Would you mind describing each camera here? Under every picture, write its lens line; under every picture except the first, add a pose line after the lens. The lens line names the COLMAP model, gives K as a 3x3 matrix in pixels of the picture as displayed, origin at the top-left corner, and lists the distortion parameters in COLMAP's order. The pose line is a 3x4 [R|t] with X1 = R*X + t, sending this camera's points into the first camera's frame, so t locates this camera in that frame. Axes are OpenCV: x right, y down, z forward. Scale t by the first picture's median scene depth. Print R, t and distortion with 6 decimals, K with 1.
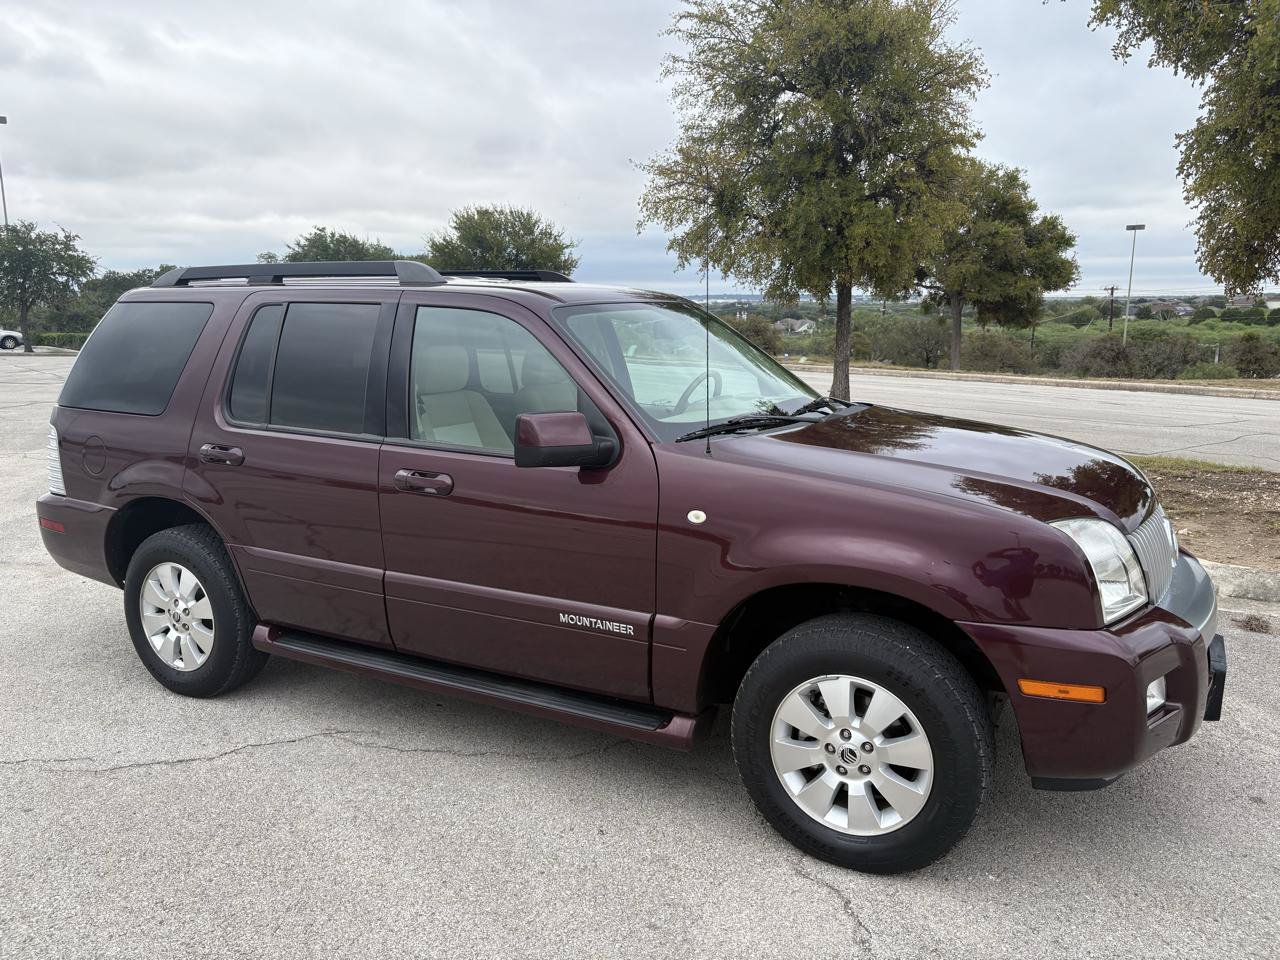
lens RADIAL K [[968.4, 0, 640.5], [0, 968.4, 489.3], [0, 0, 1]] dist [0.038180, -0.040522]
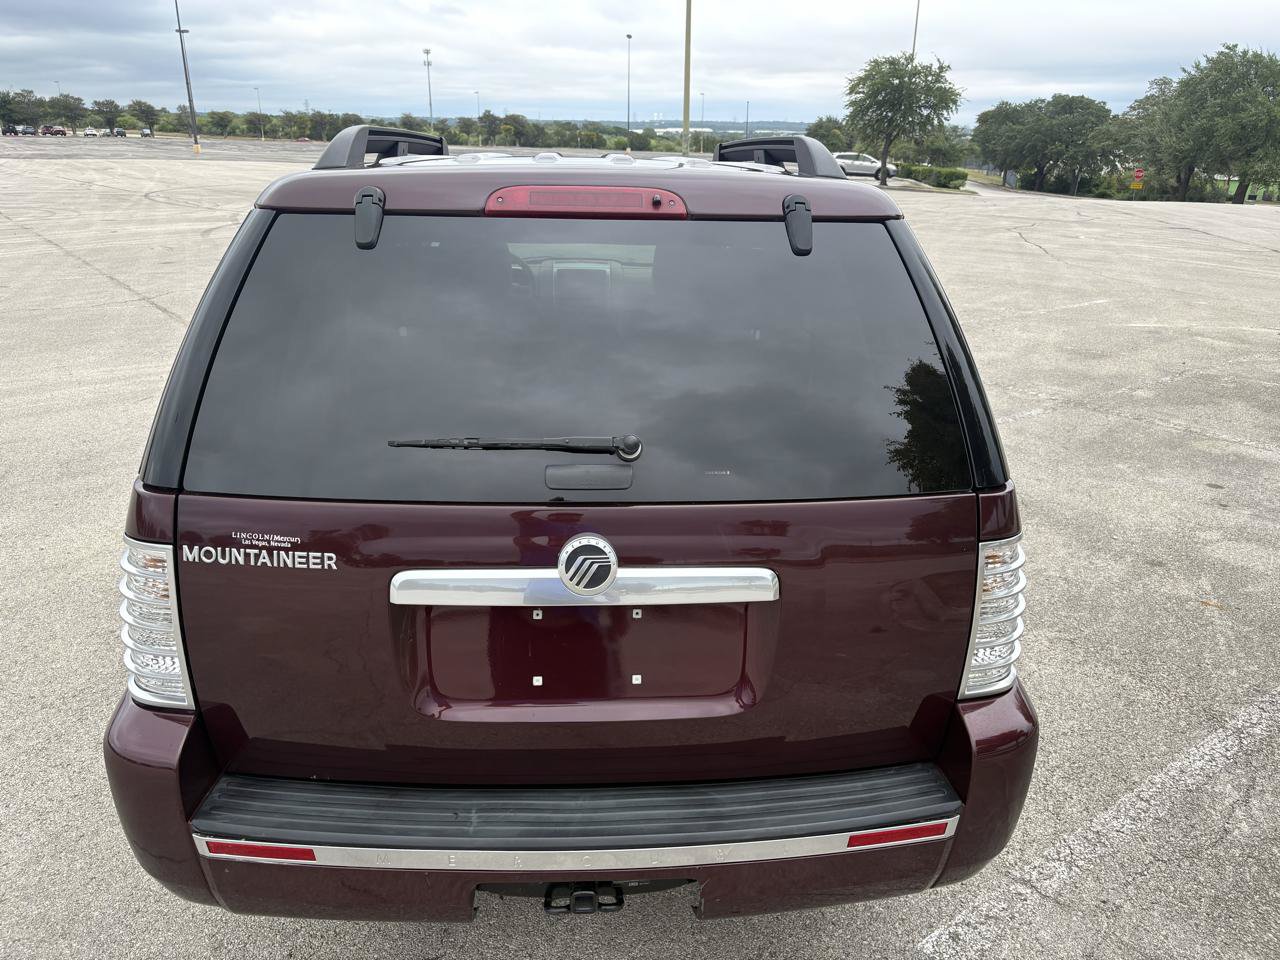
lens RADIAL K [[968.4, 0, 641.5], [0, 968.4, 489.1], [0, 0, 1]] dist [0.038180, -0.040522]
pose [[0.664227, 0.270398, -0.696913, 0.290398], [-0.156397, 0.961922, 0.224158, -0.218101], [0.730988, -0.039896, 0.681224, 0.876533]]
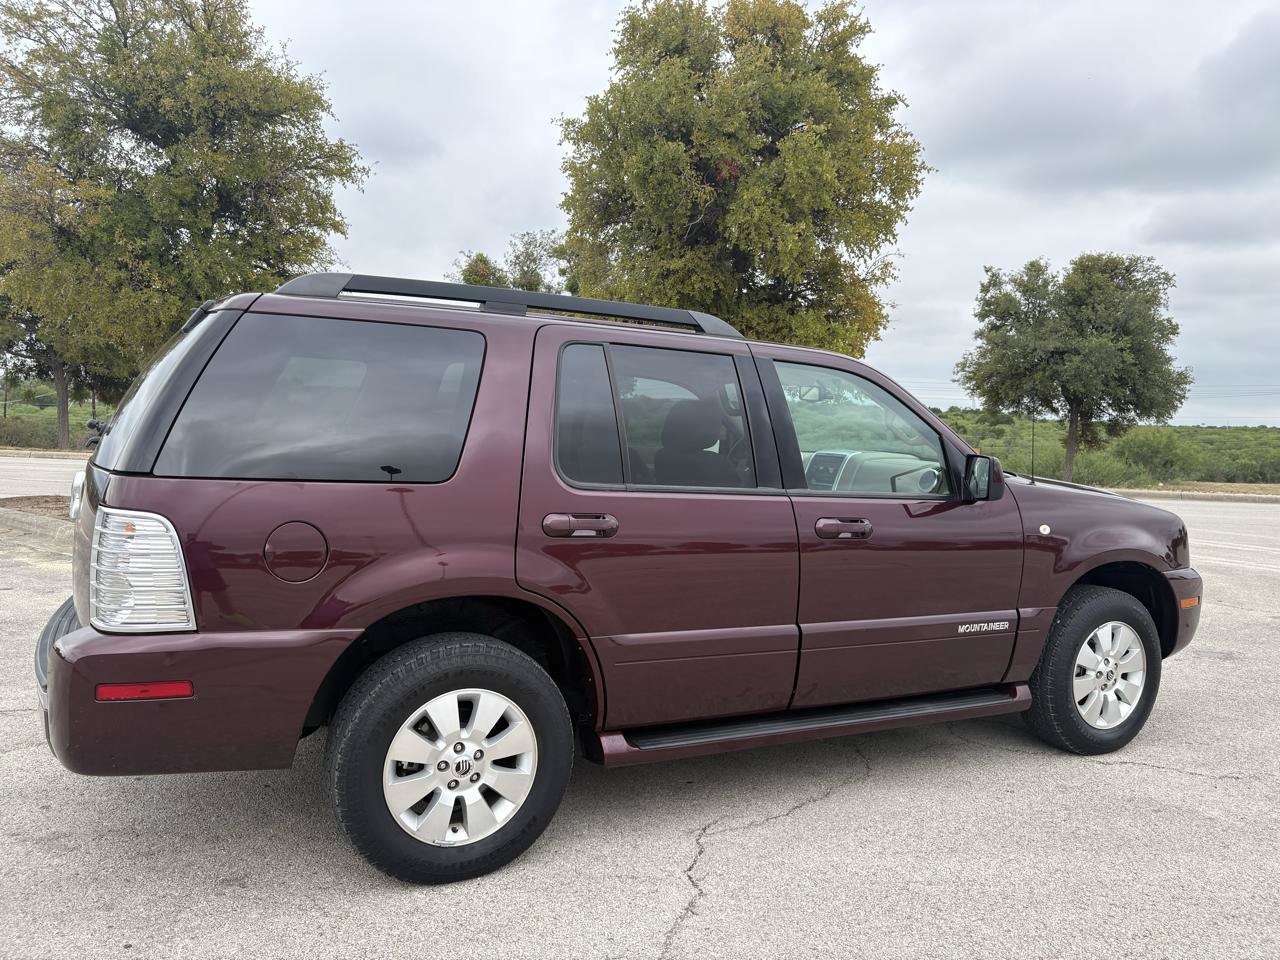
lens RADIAL K [[968.4, 0, 640.1], [0, 968.4, 493.9], [0, 0, 1]] dist [0.038180, -0.040522]
pose [[0.558746, -0.039748, 0.828385, -0.979421], [0.106424, 0.994029, -0.024087, -0.034923], [-0.822482, 0.101619, 0.559640, 0.483202]]
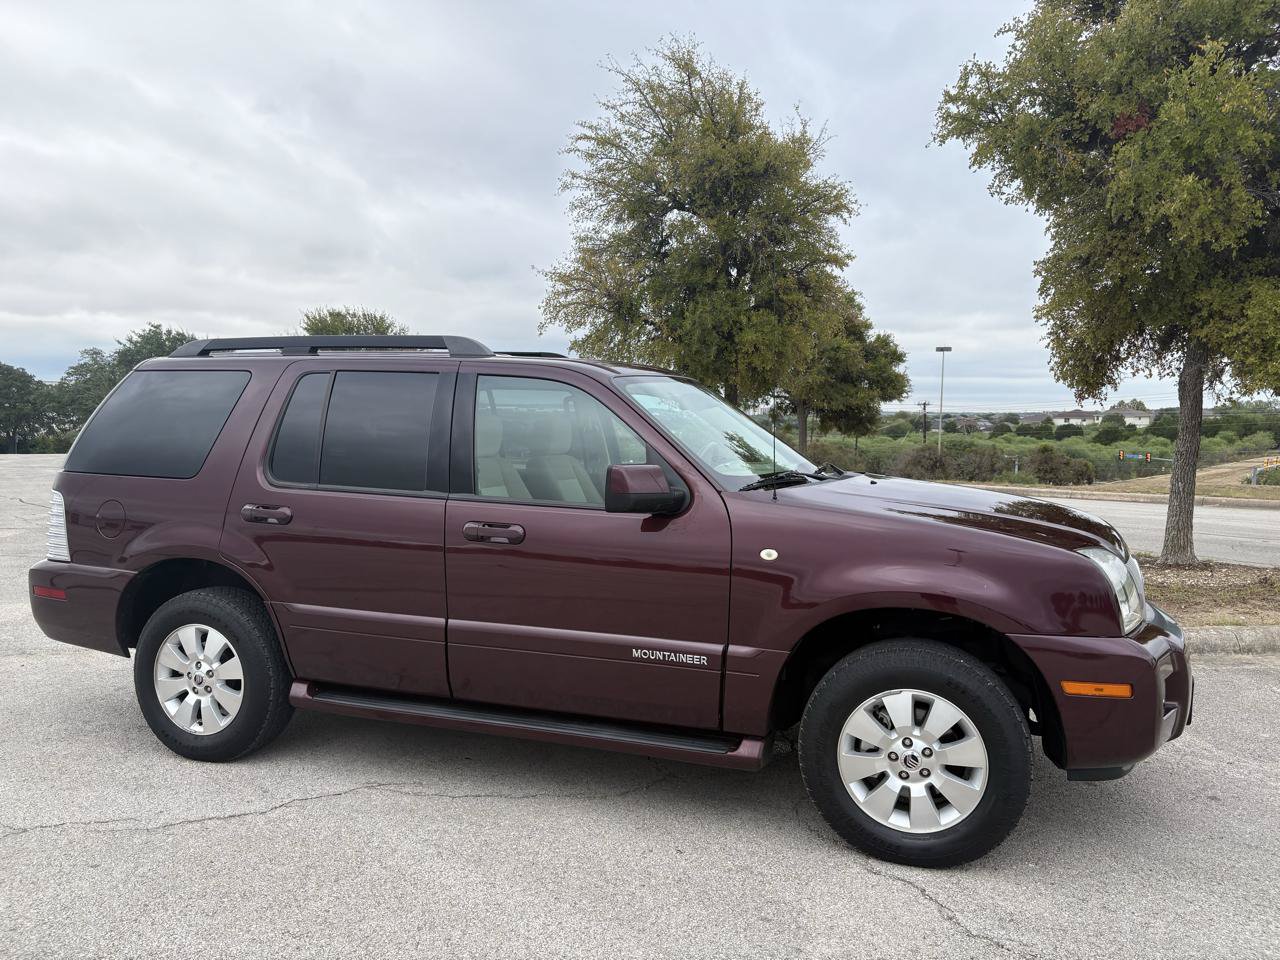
lens RADIAL K [[968.4, 0, 635.0], [0, 968.4, 493.8], [0, 0, 1]] dist [0.038180, -0.040522]
pose [[0.987412, 0.004006, 0.158121, -0.193429], [0.012494, 0.994580, -0.103222, 0.050411], [-0.157677, 0.103899, 0.982010, -0.070235]]
